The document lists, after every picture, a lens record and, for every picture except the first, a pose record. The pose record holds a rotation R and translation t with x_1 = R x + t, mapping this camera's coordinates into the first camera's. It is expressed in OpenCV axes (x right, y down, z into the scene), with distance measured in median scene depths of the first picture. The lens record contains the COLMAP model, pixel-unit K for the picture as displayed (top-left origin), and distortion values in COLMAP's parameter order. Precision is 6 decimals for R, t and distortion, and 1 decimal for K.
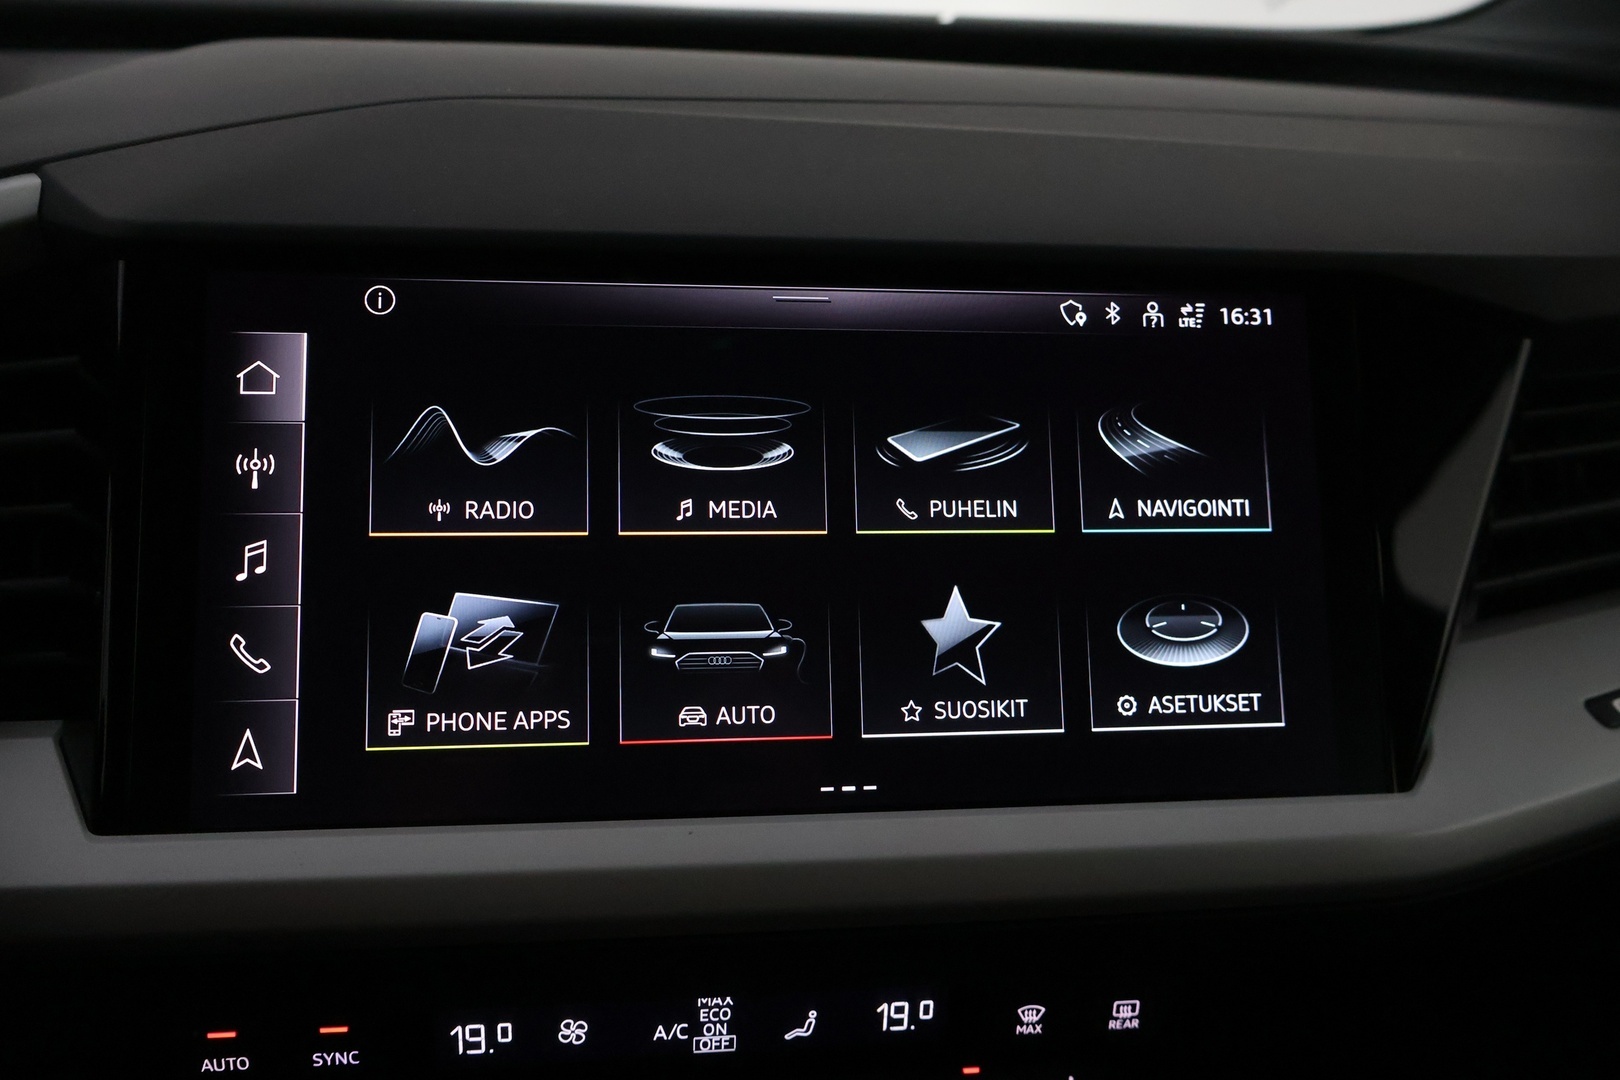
lens RADIAL K [[1399.7, 0, 814.7], [0, 1399.7, 556.2], [0, 0, 1]] dist [0.005665, -0.003548]
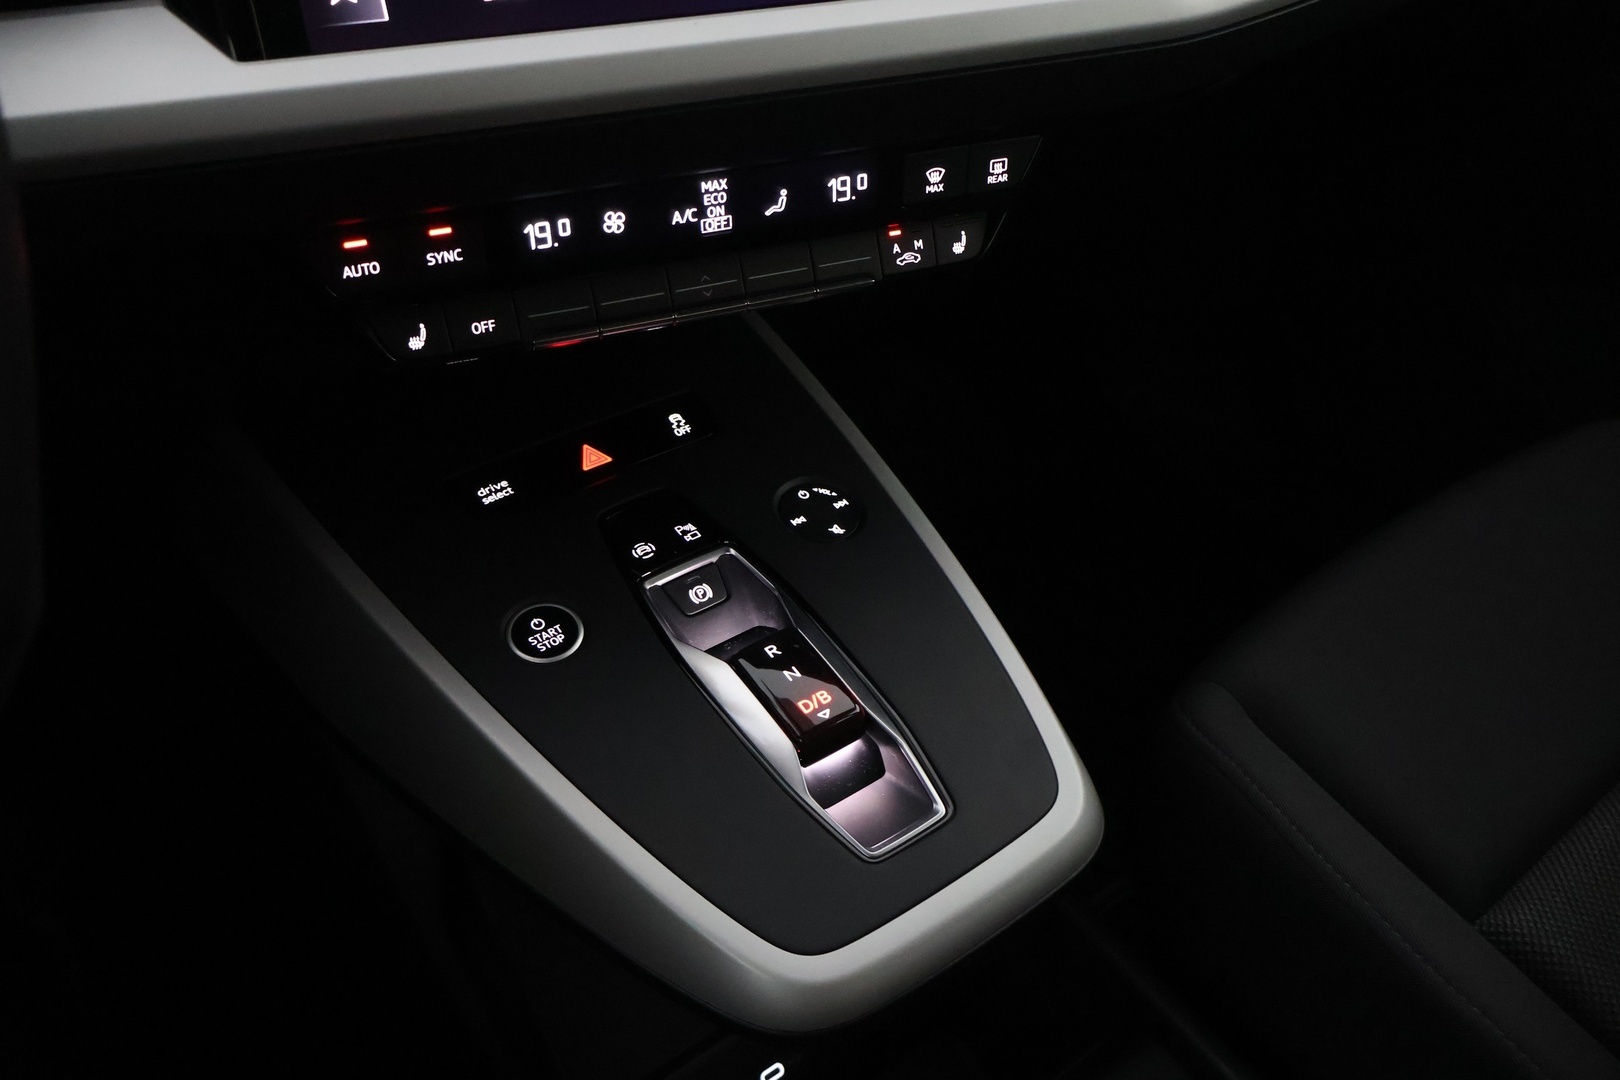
lens RADIAL K [[1399.7, 0, 810.3], [0, 1399.7, 555.8], [0, 0, 1]] dist [0.005665, -0.003548]
pose [[0.961447, -0.192475, 0.196398, -0.309165], [0.138837, 0.956254, 0.257492, 0.320828], [-0.237368, -0.220298, 0.946111, -0.351709]]
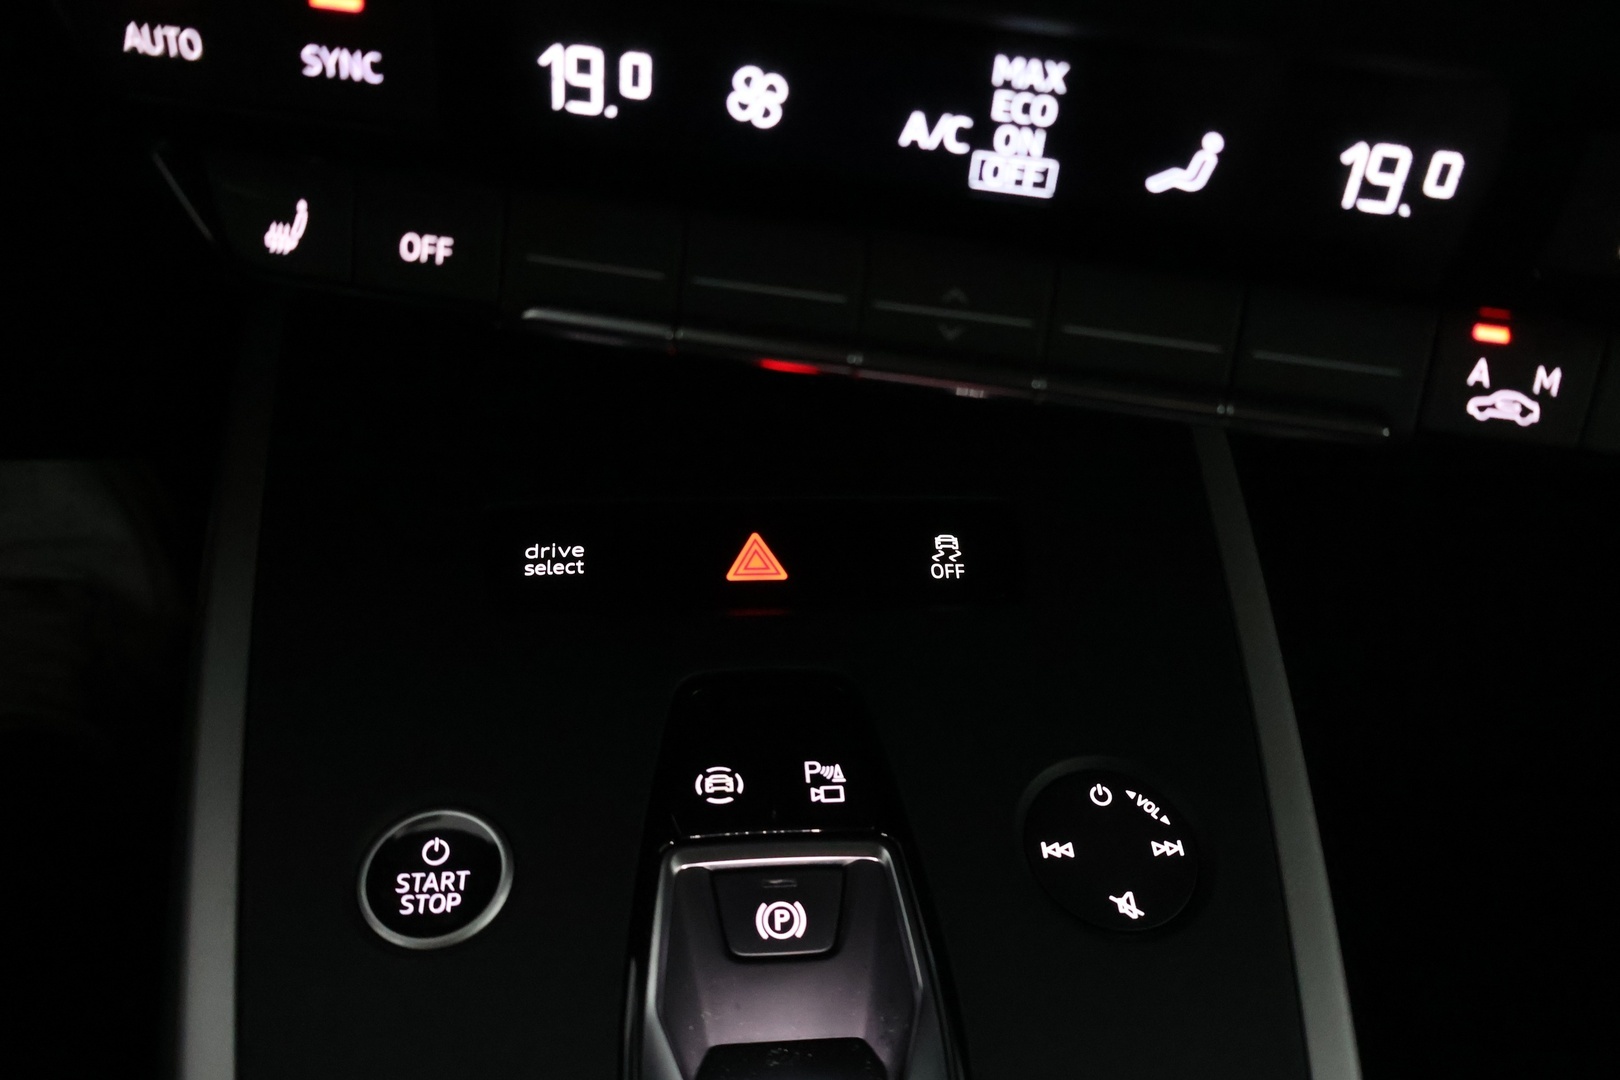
lens RADIAL K [[1399.7, 0, 802.7], [0, 1399.7, 544.0], [0, 0, 1]] dist [0.005665, -0.003548]
pose [[0.961590, 0.182975, -0.204610, -0.014153], [-0.126515, 0.956958, 0.261198, 0.355471], [0.243596, -0.225279, 0.943351, 0.451517]]
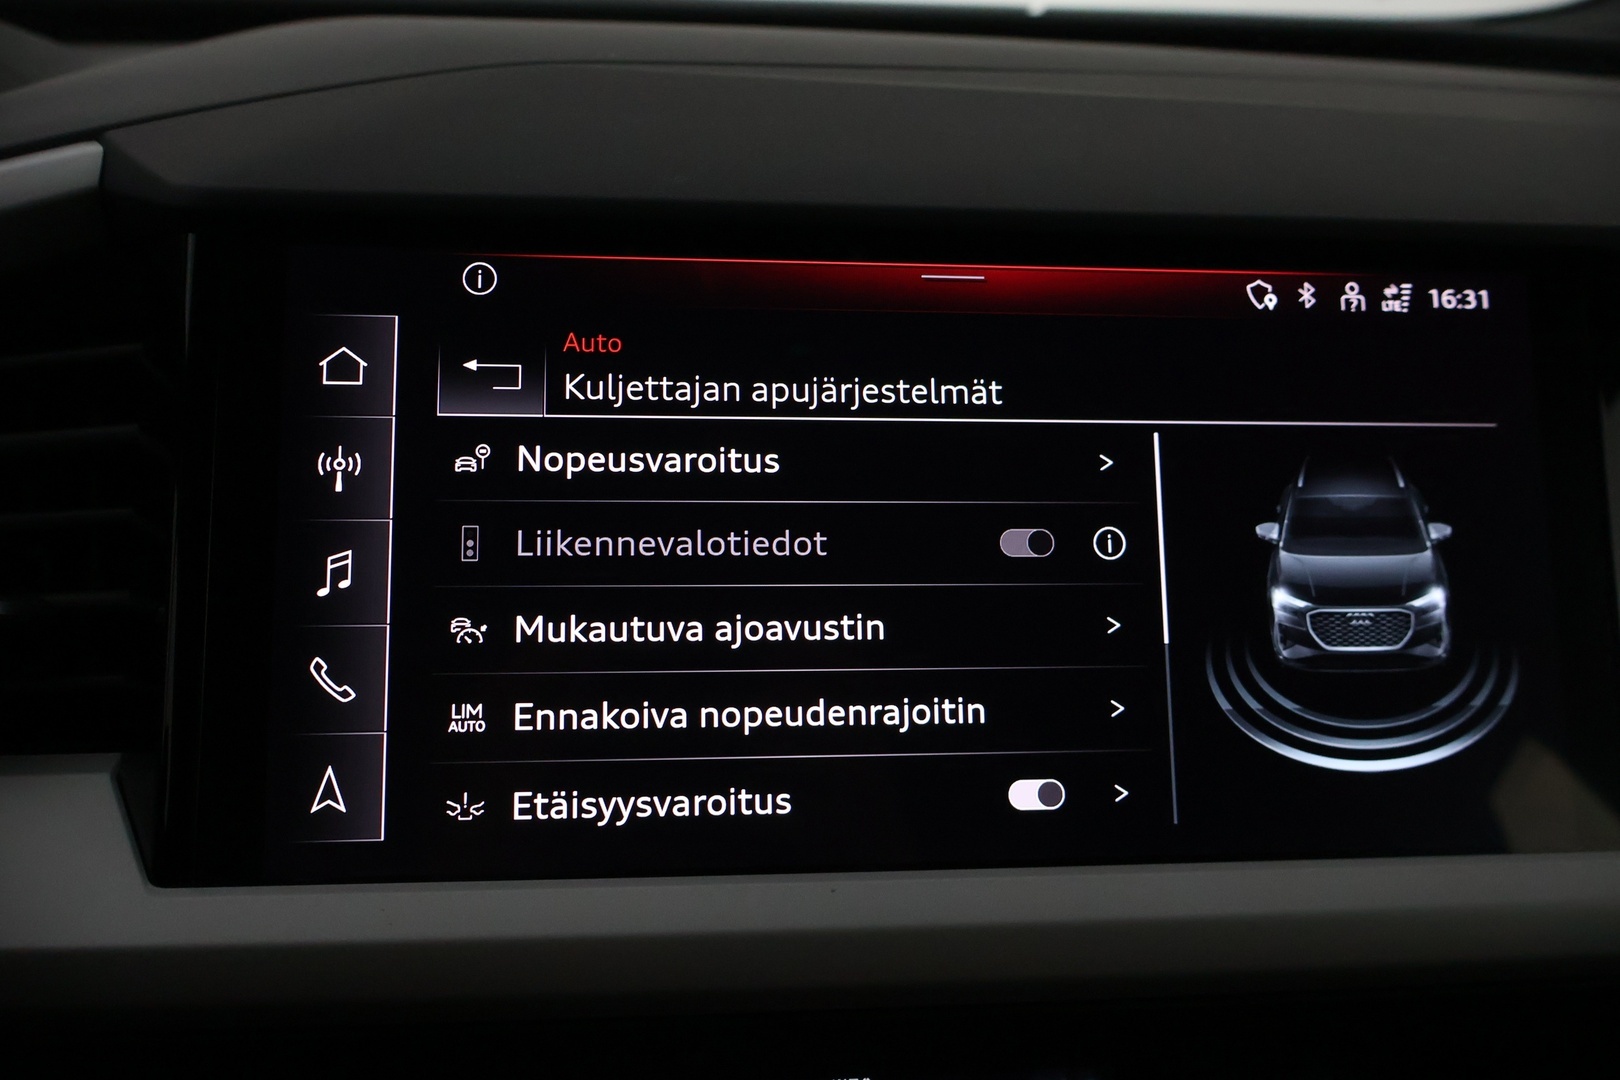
lens RADIAL K [[1399.7, 0, 814.8], [0, 1399.7, 555.3], [0, 0, 1]] dist [0.005665, -0.003548]
pose [[0.999525, 0.004070, -0.030536, -0.067839], [-0.004468, 0.999906, -0.012993, 0.001647], [0.030480, 0.013123, 0.999449, 0.120184]]
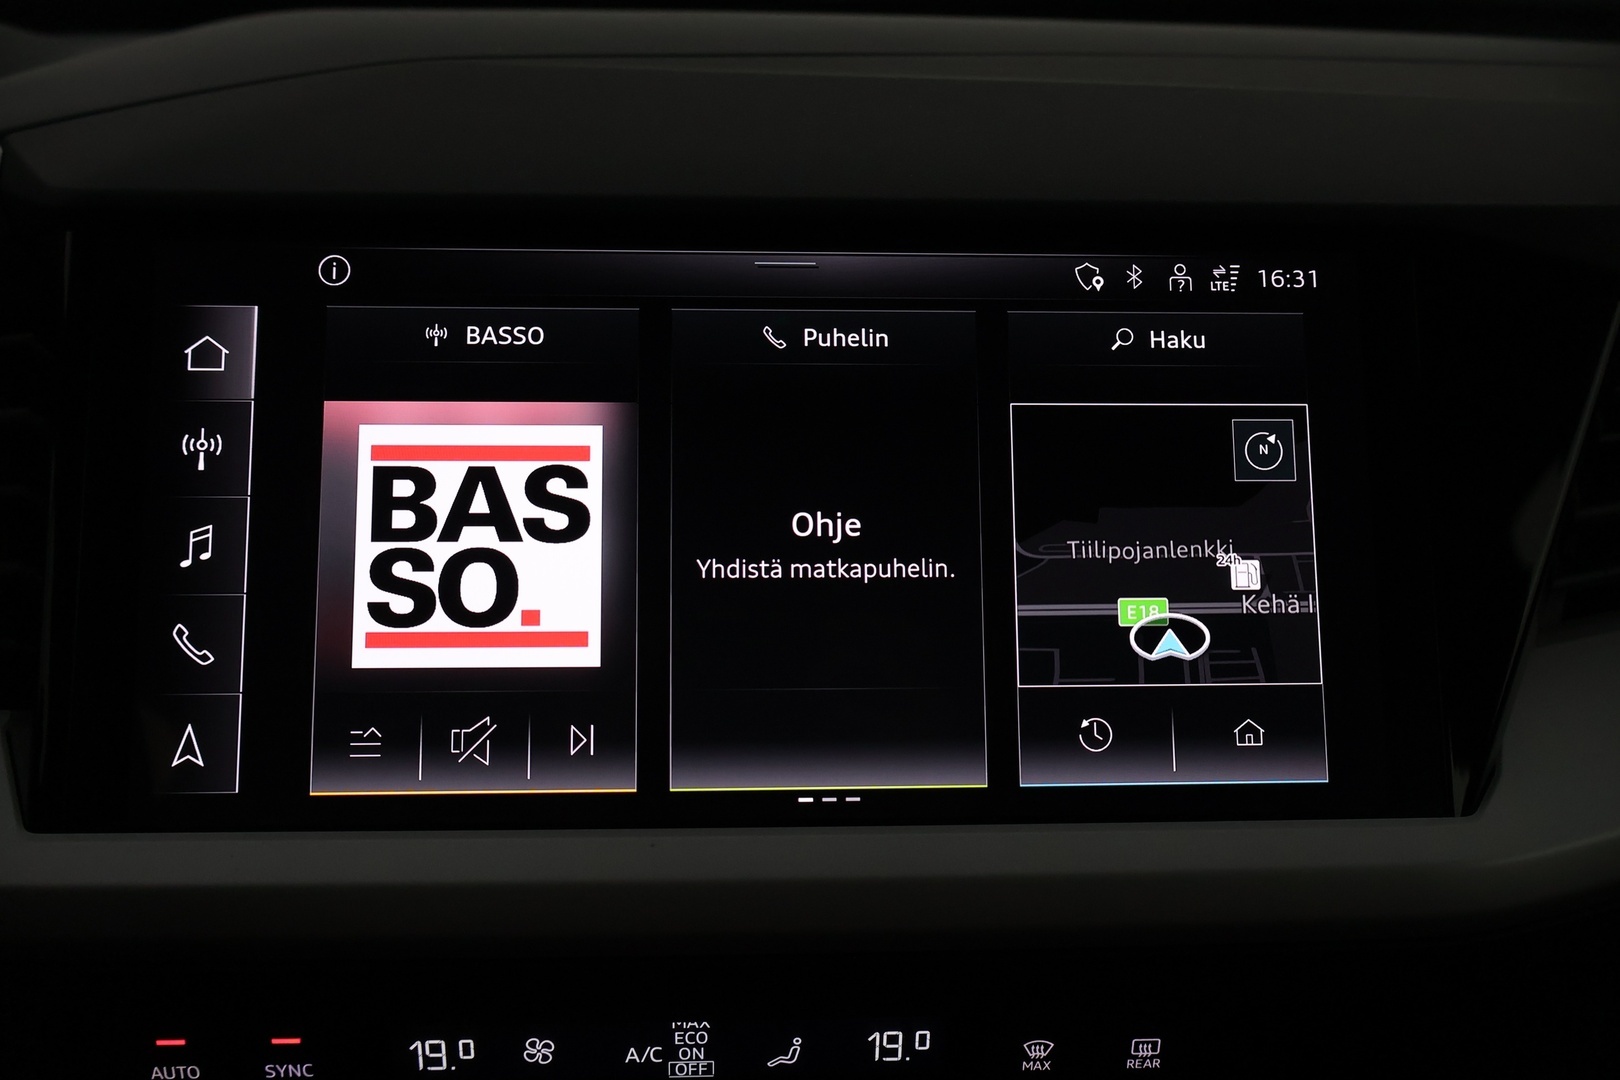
lens RADIAL K [[1399.7, 0, 797.8], [0, 1399.7, 540.6], [0, 0, 1]] dist [0.005665, -0.003548]
pose [[0.995909, 0.006338, -0.090141, 0.080696], [-0.005870, 0.999968, 0.005453, -0.007502], [0.090172, -0.004902, 0.995914, 0.083756]]
